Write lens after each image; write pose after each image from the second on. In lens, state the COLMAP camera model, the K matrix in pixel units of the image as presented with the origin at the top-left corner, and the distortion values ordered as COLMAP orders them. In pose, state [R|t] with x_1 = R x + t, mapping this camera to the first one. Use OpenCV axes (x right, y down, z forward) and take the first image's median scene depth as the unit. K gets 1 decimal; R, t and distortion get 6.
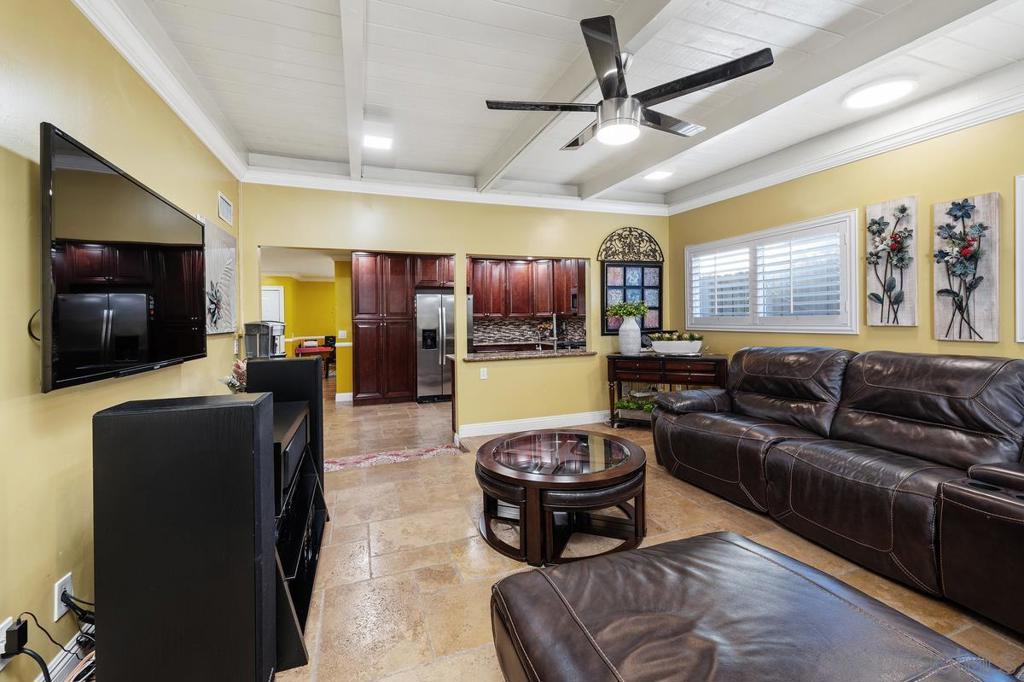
lens RADIAL K [[431.1, 0, 509.2], [0, 431.1, 319.6], [0, 0, 1]] dist [0.002873, 0.000273]
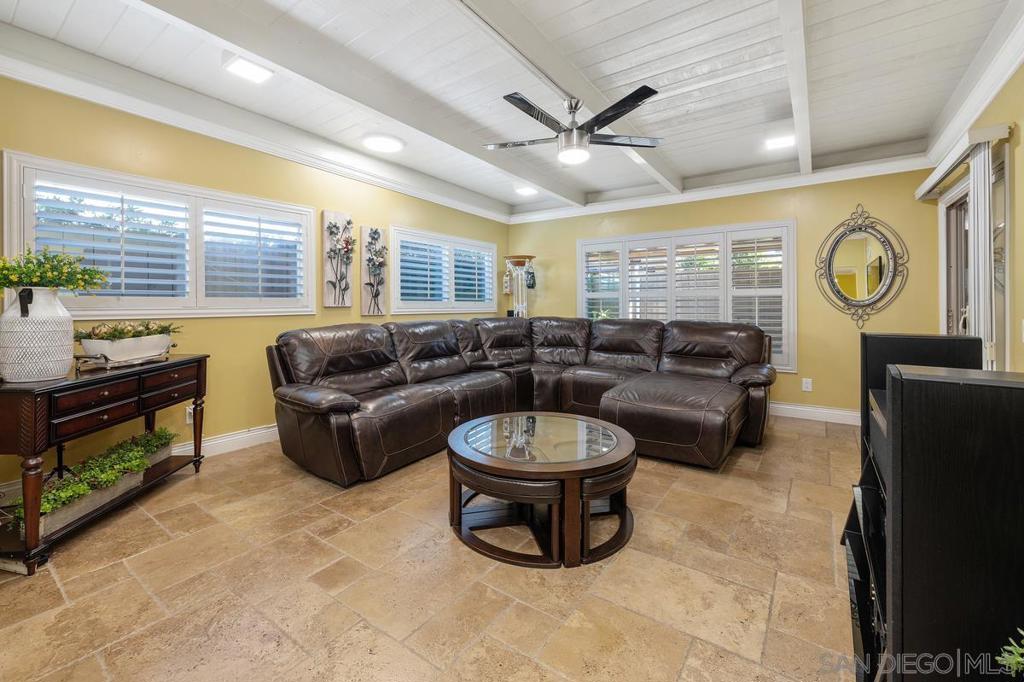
lens RADIAL K [[426.4, 0, 513.0], [0, 426.4, 303.8], [0, 0, 1]] dist [-0.000104, -0.000034]
pose [[-0.571316, 0.016248, 0.820569, -0.510470], [0.016585, 0.999828, -0.008251, 0.026387], [-0.820562, 0.008895, -0.571488, 1.339263]]
